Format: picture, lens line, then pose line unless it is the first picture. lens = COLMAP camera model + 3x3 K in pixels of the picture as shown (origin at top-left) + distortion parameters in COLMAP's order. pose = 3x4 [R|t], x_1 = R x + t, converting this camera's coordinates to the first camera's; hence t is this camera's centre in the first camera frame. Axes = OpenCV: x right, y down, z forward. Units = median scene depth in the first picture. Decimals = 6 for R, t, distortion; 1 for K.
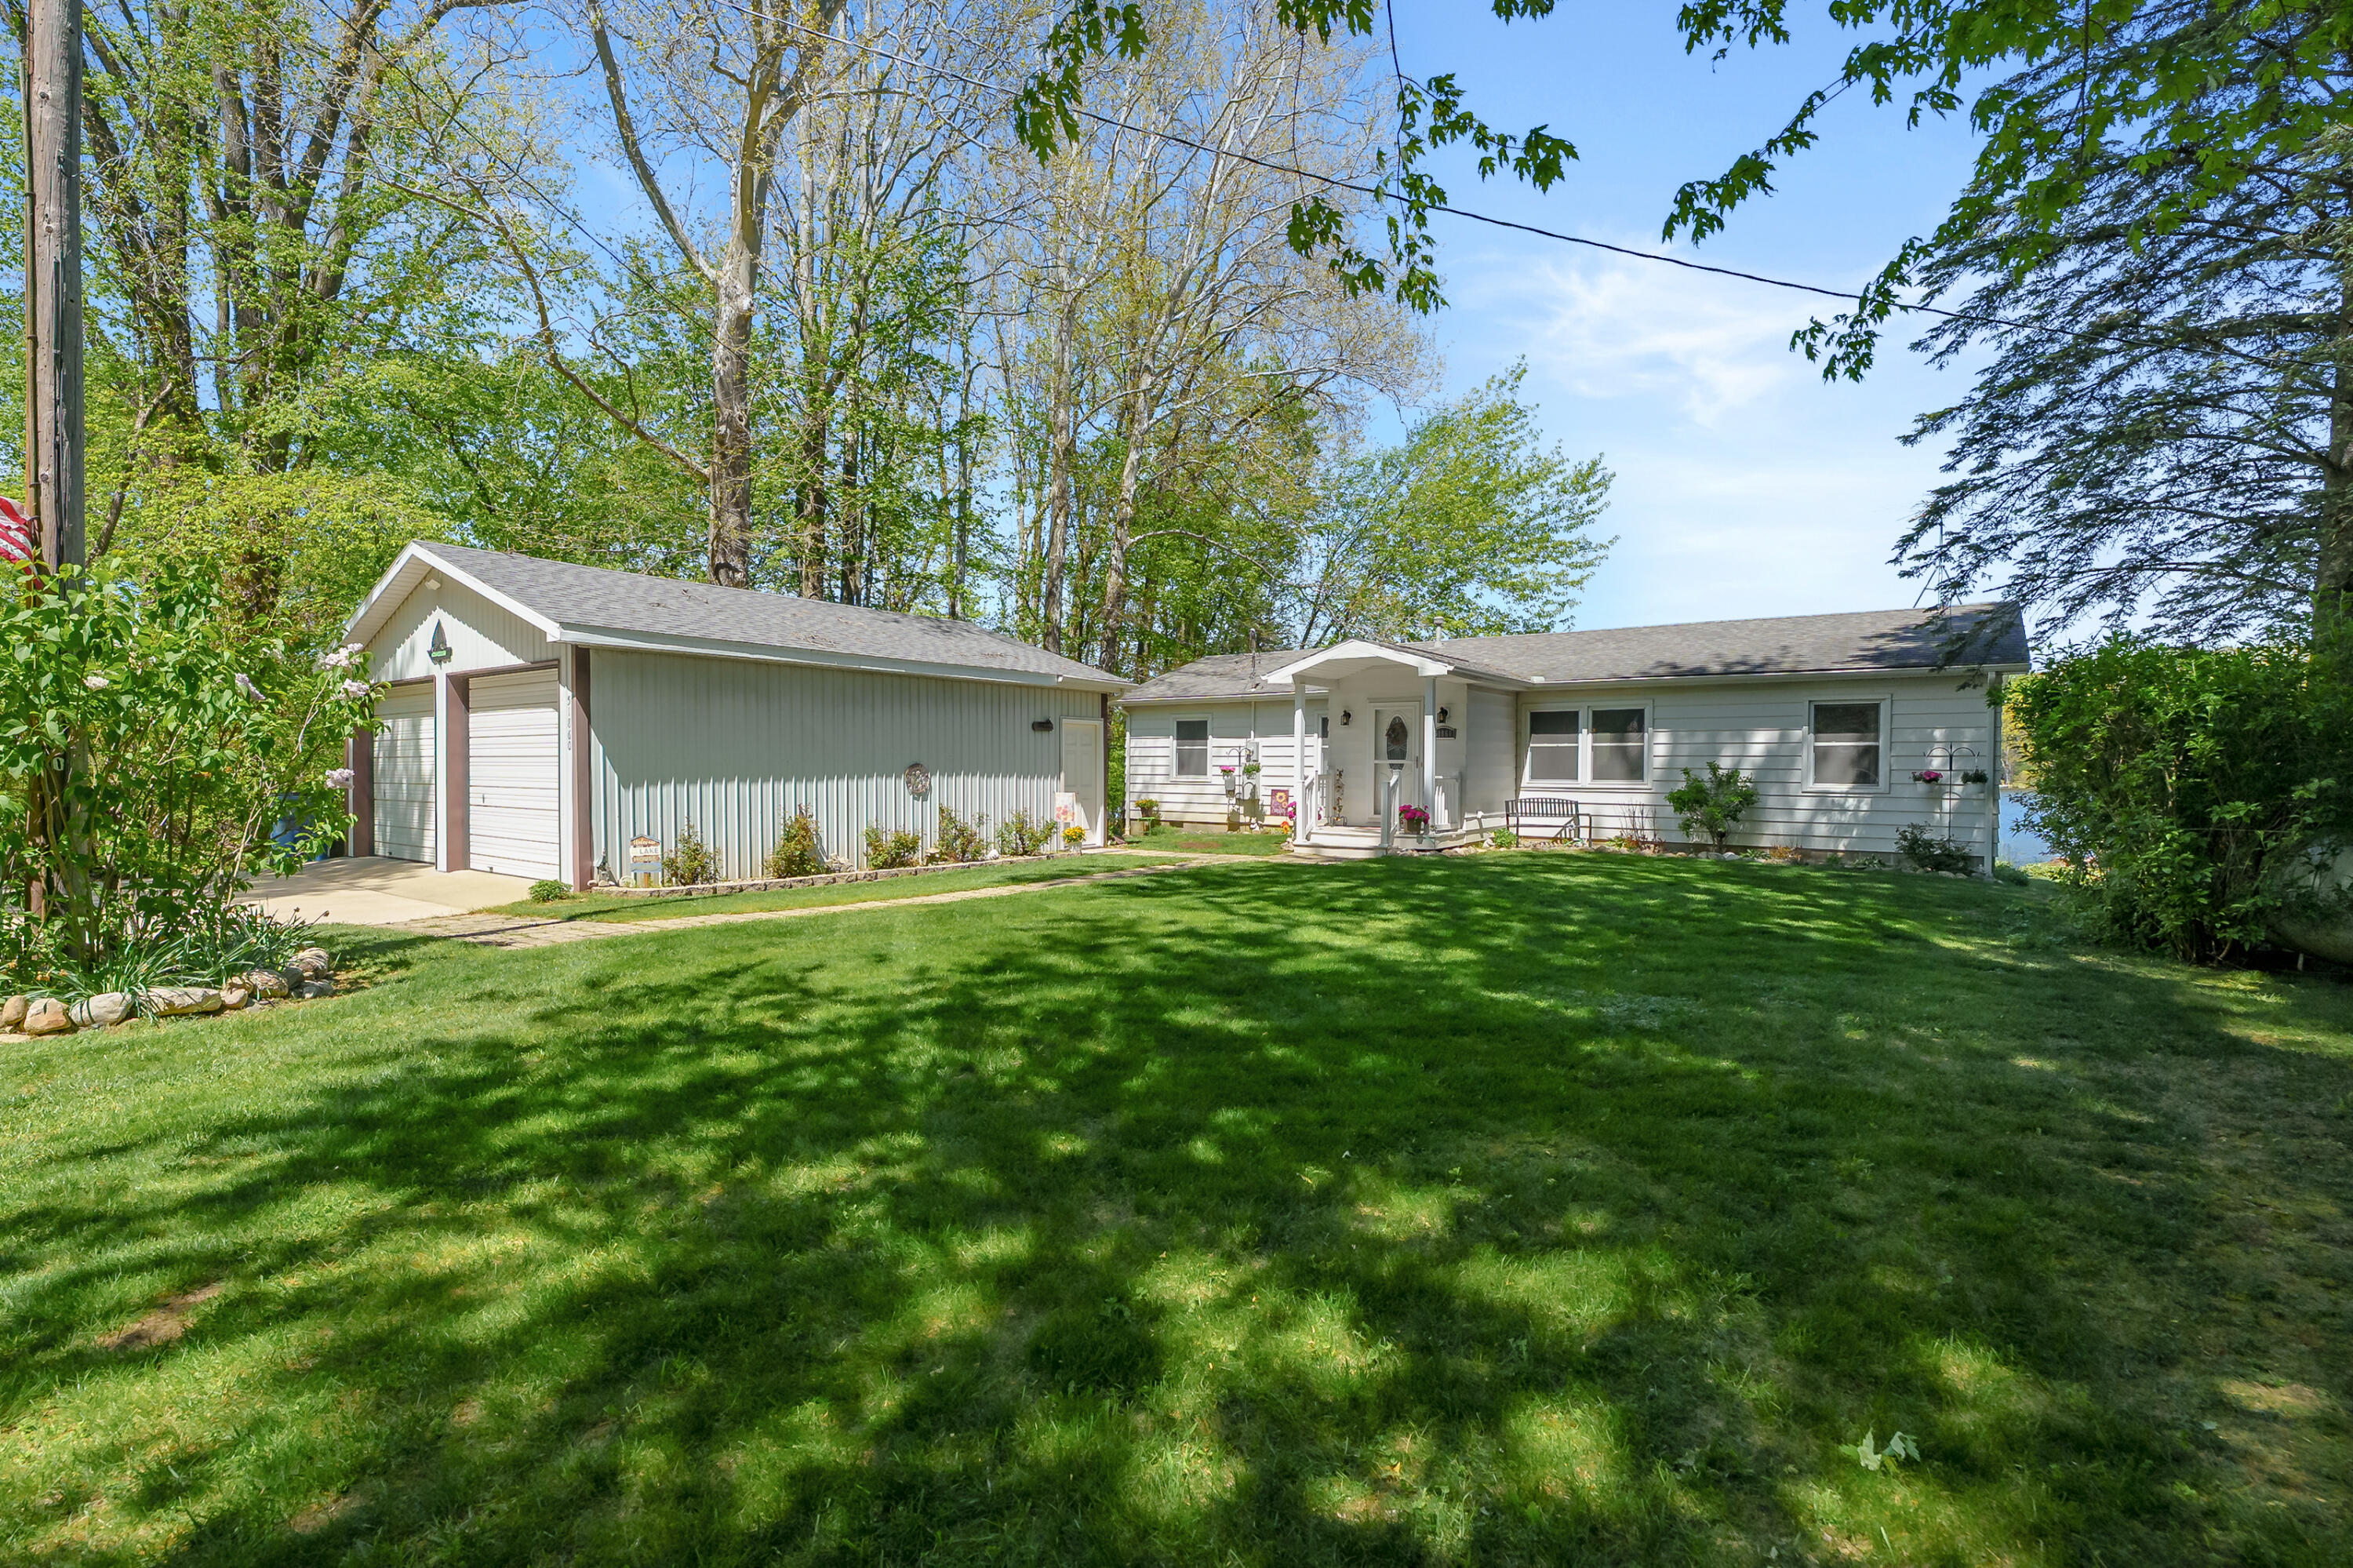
lens RADIAL K [[1071.9, 0, 1171.0], [0, 1071.9, 786.5], [0, 0, 1]] dist [-0.004896, 0.002872]
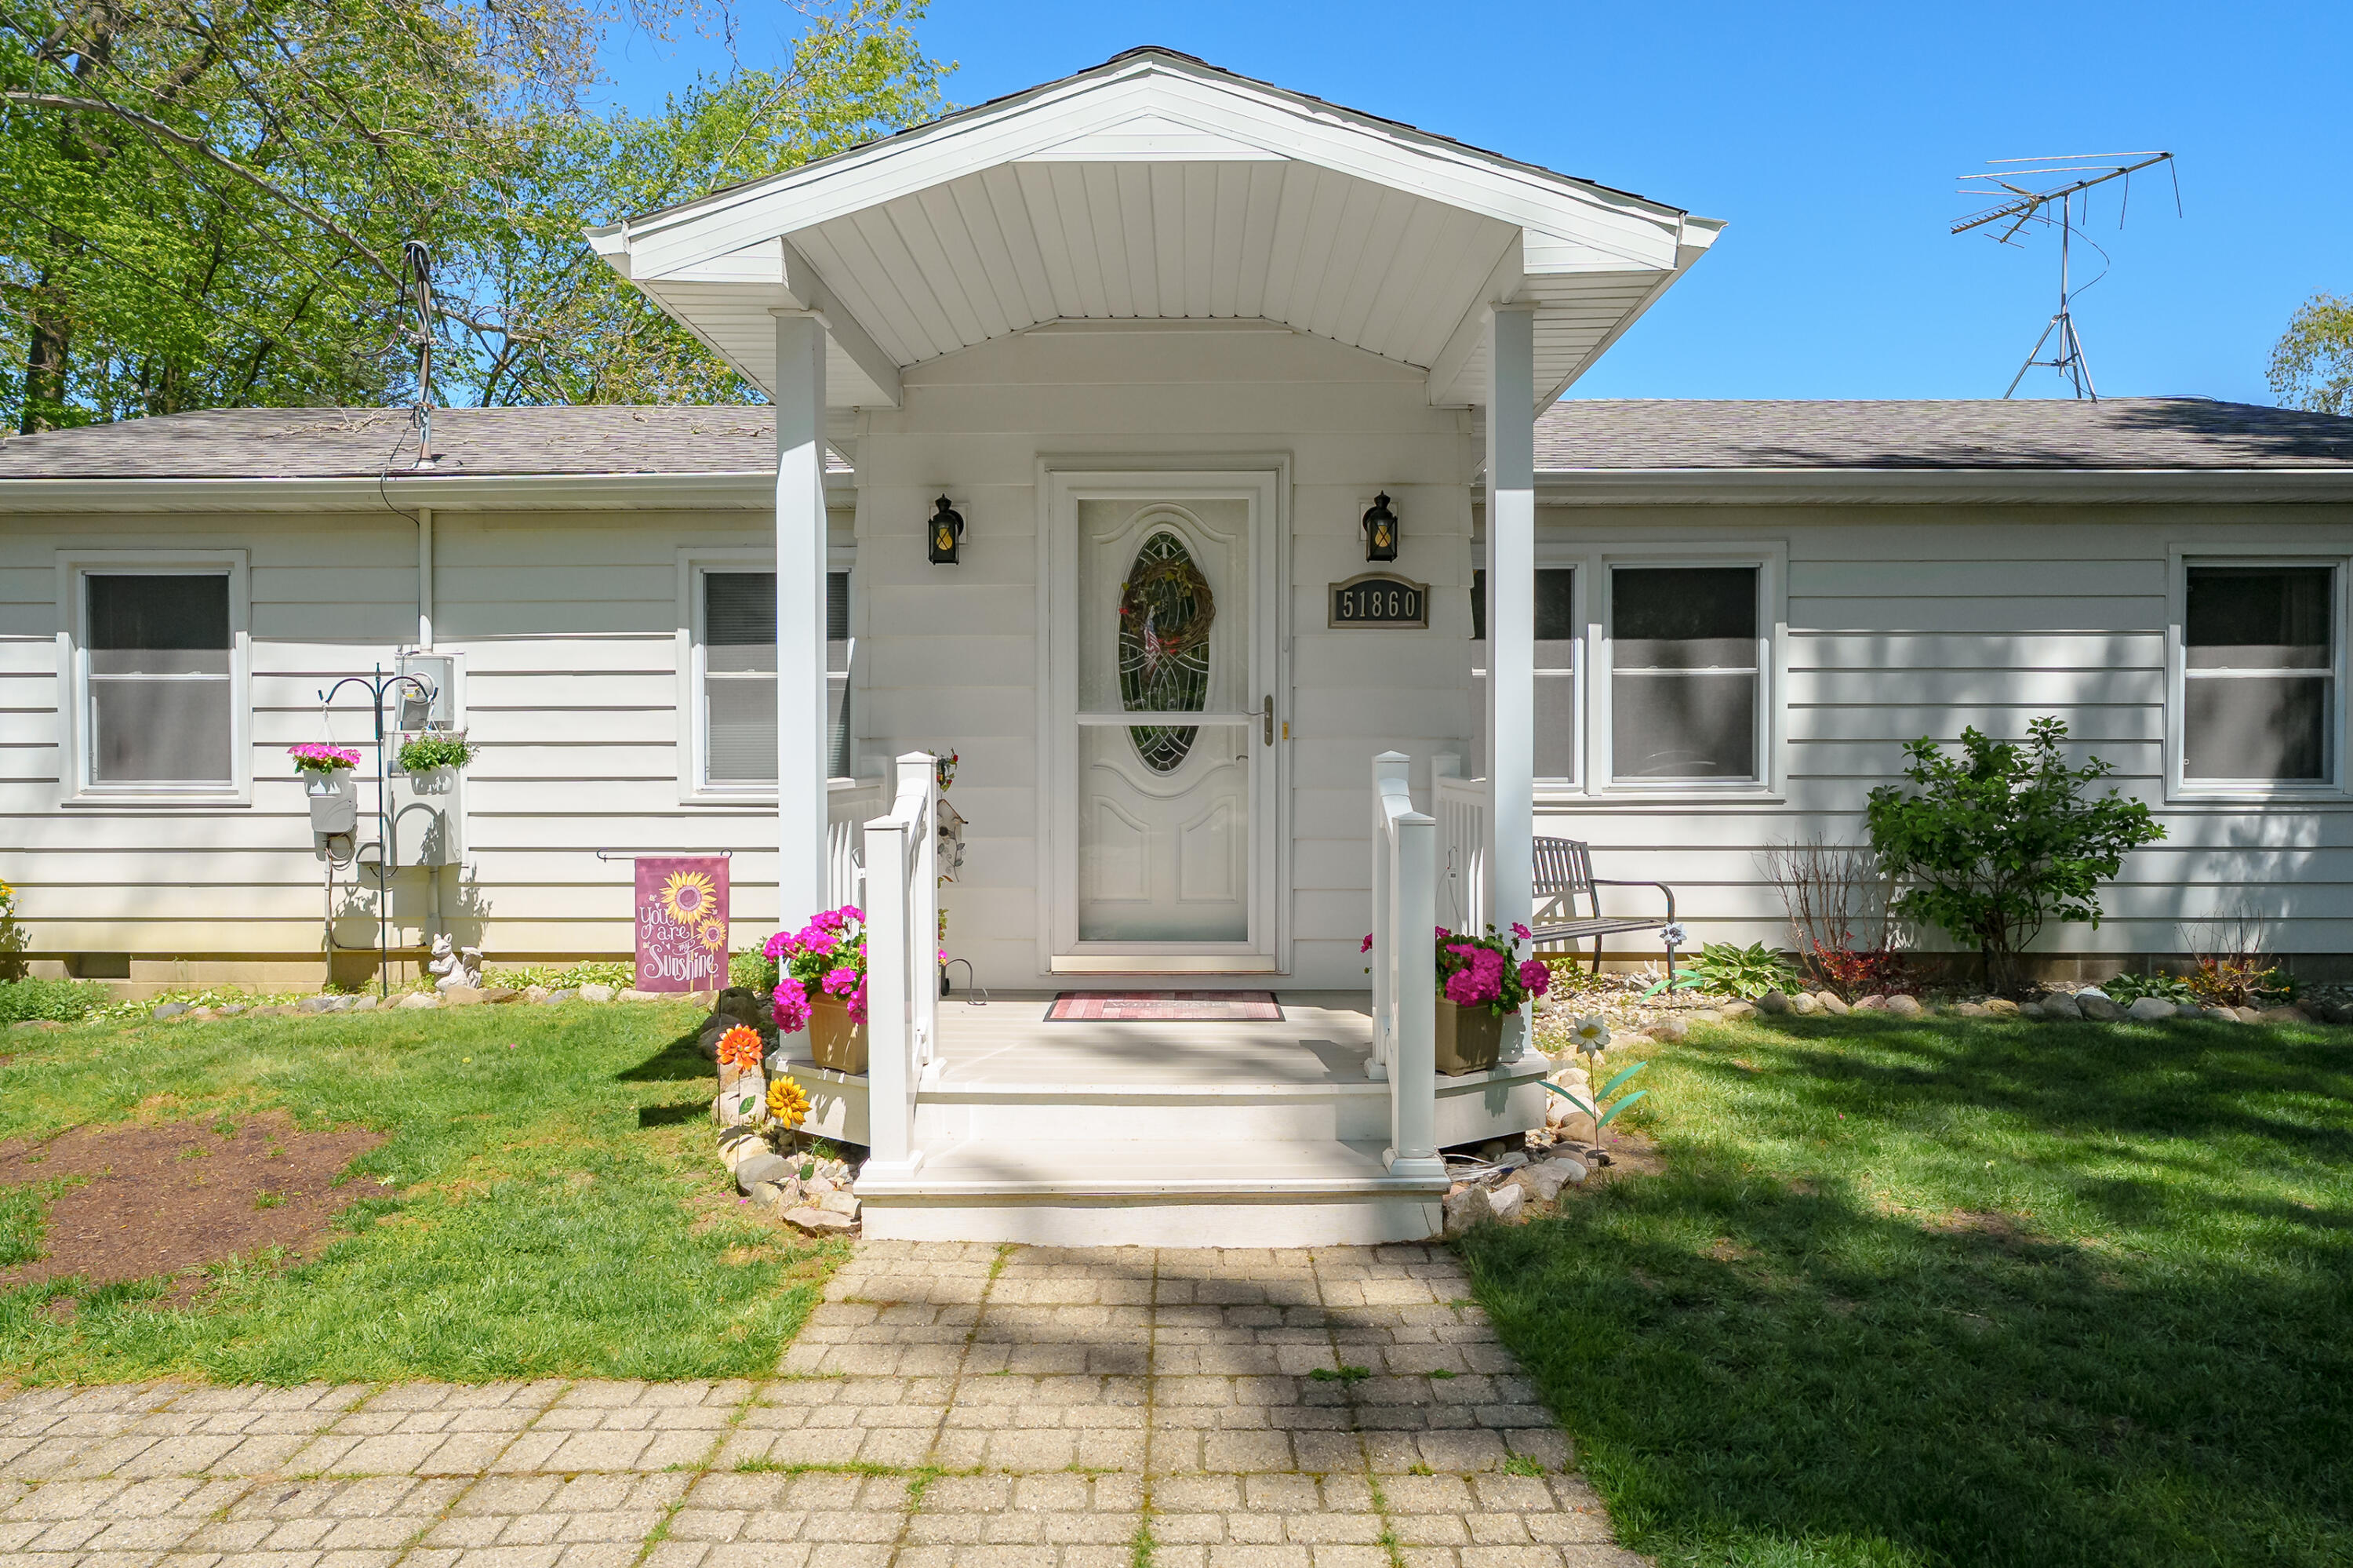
lens RADIAL K [[1468.1, 0, 1176.1], [0, 1468.1, 781.9], [0, 0, 1]] dist [0.001574, 0.001247]
pose [[0.810997, -0.019850, 0.584714, 0.013290], [0.017889, 0.999798, 0.009129, -0.011691], [-0.584777, 0.003057, 0.811188, 0.719359]]
